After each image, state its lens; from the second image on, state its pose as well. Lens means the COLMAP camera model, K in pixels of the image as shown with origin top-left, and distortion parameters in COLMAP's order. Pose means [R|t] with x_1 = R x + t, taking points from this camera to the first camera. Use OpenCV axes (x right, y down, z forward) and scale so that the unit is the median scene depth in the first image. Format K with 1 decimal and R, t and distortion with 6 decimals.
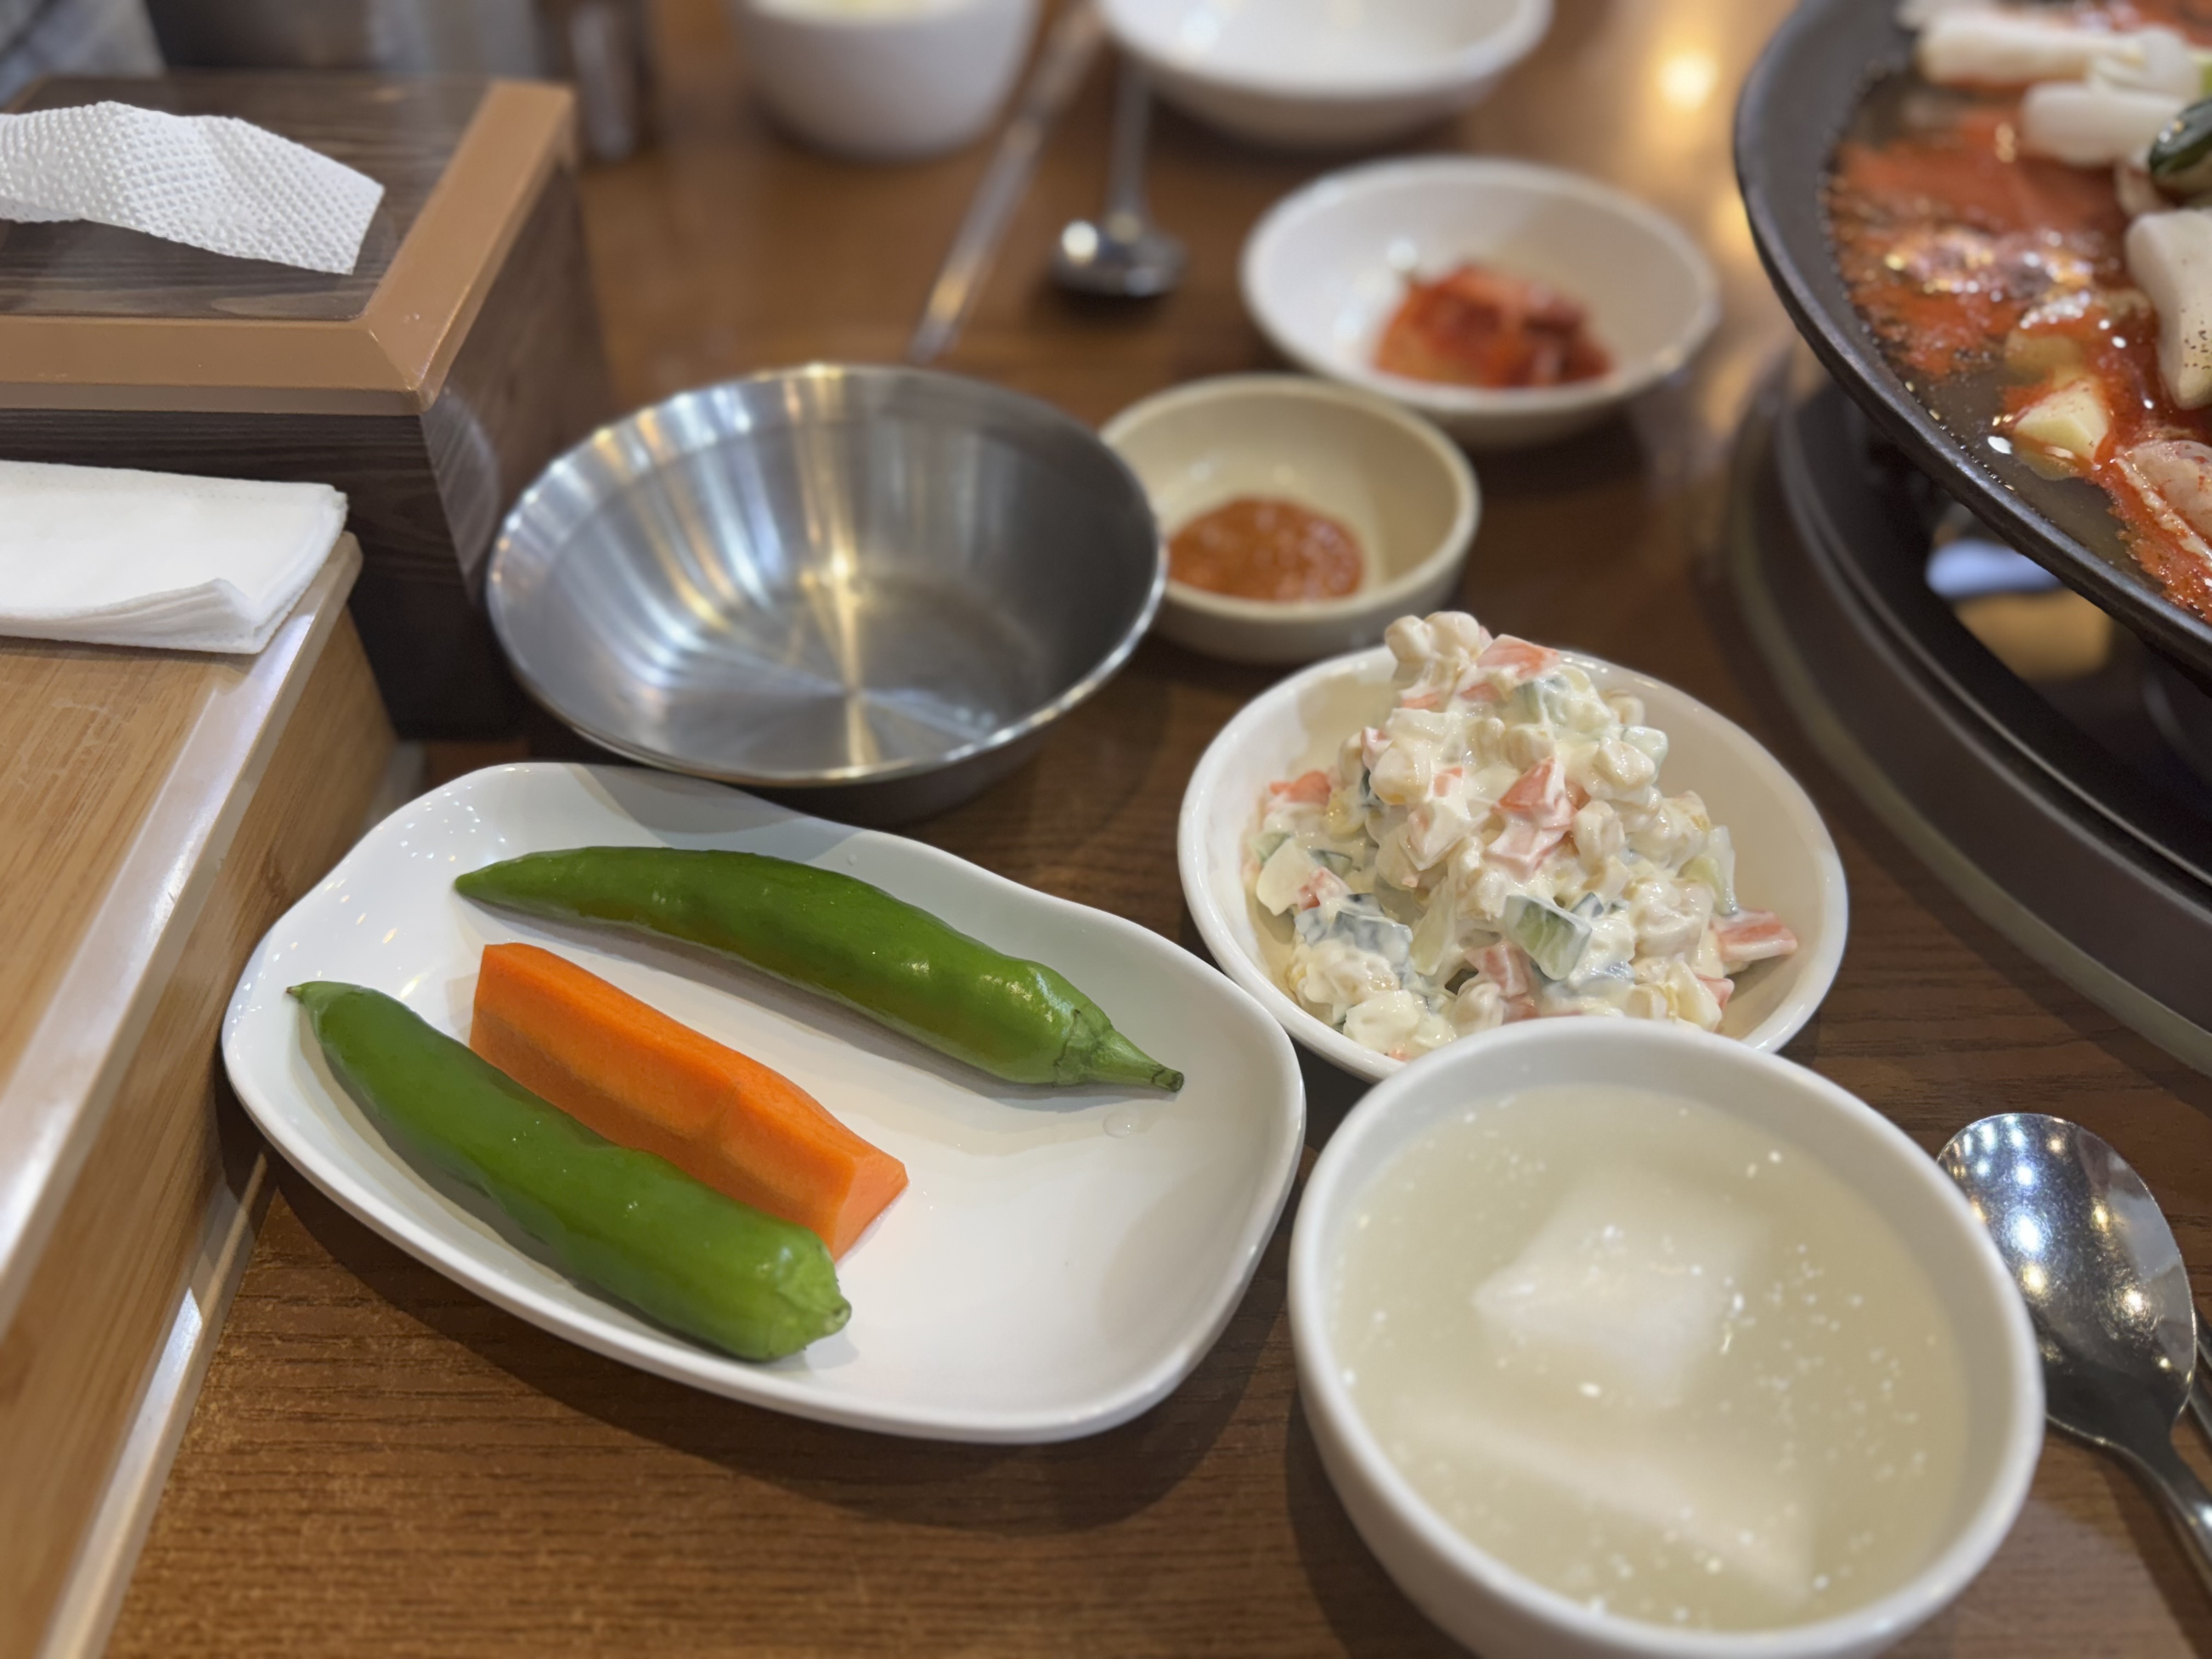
lens RADIAL K [[1805.6, 0, 1106.4], [0, 1805.6, 826.9], [0, 0, 1]] dist [0.004162, -0.004510]
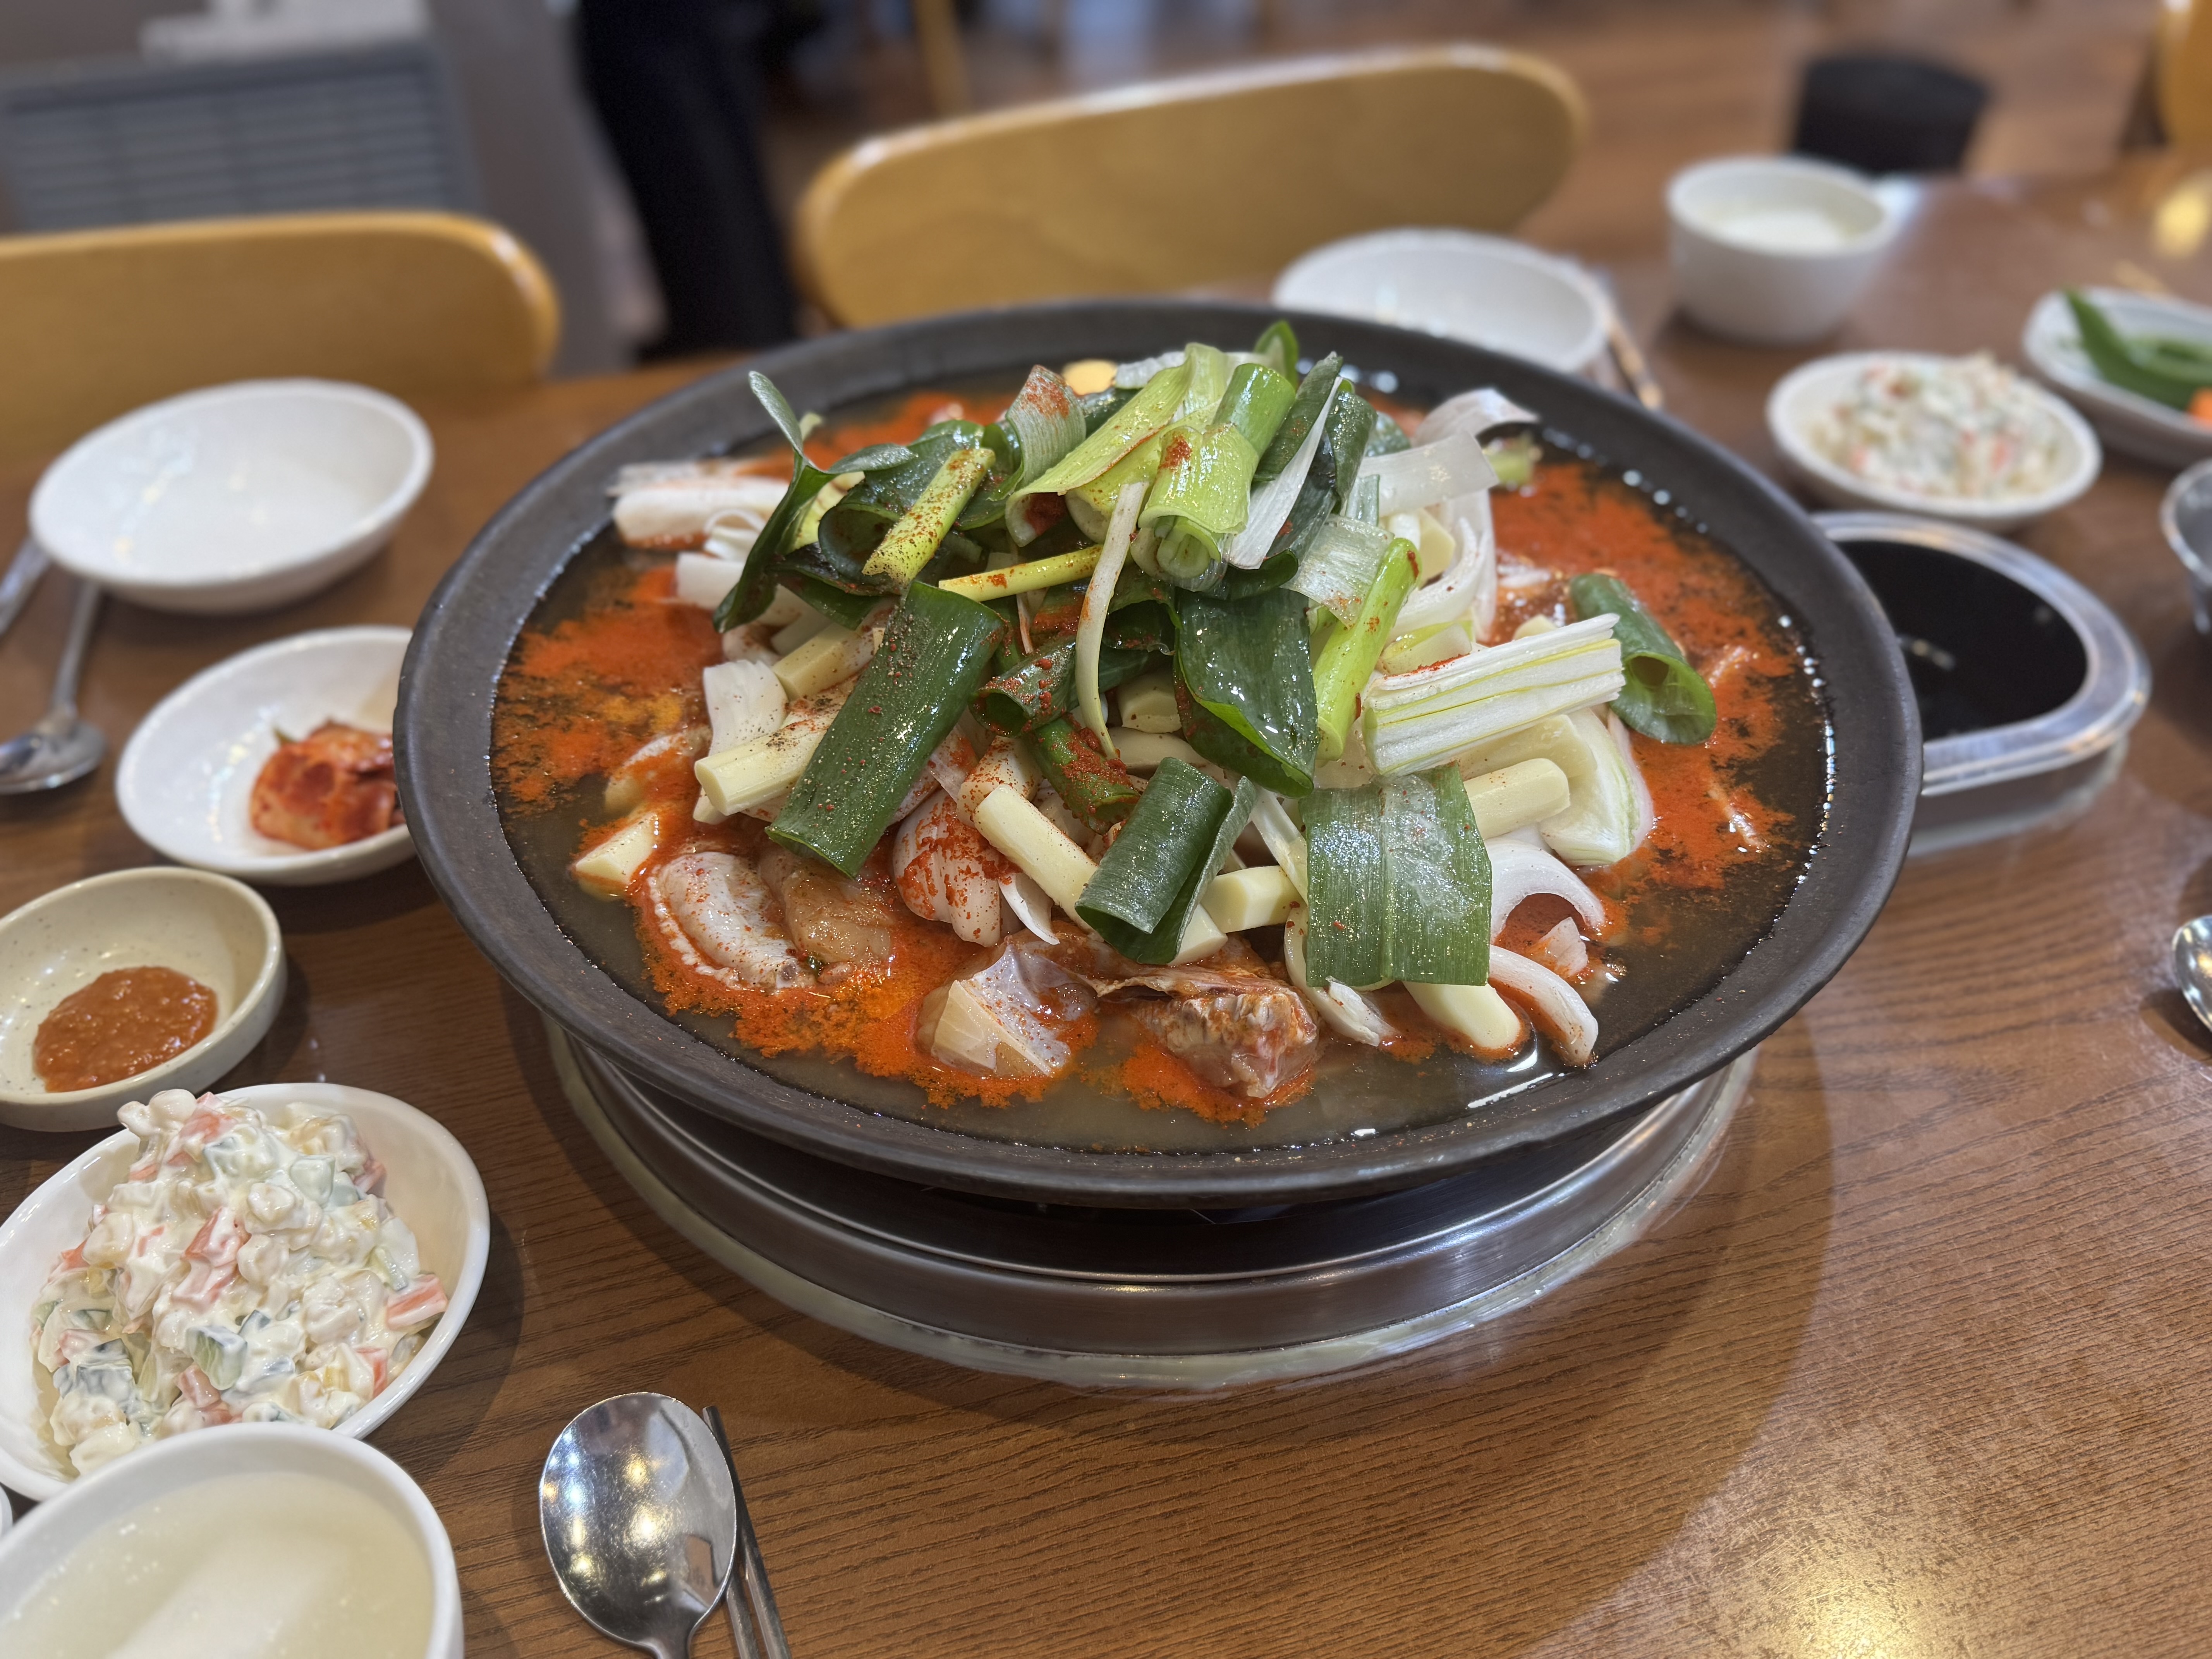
lens RADIAL K [[1805.6, 0, 1107.0], [0, 1805.6, 832.2], [0, 0, 1]] dist [0.004162, -0.004510]
pose [[0.950421, -0.197256, 0.240396, 0.584683], [0.217271, 0.974294, -0.059542, -0.084240], [-0.222471, 0.108821, 0.968847, -0.406129]]
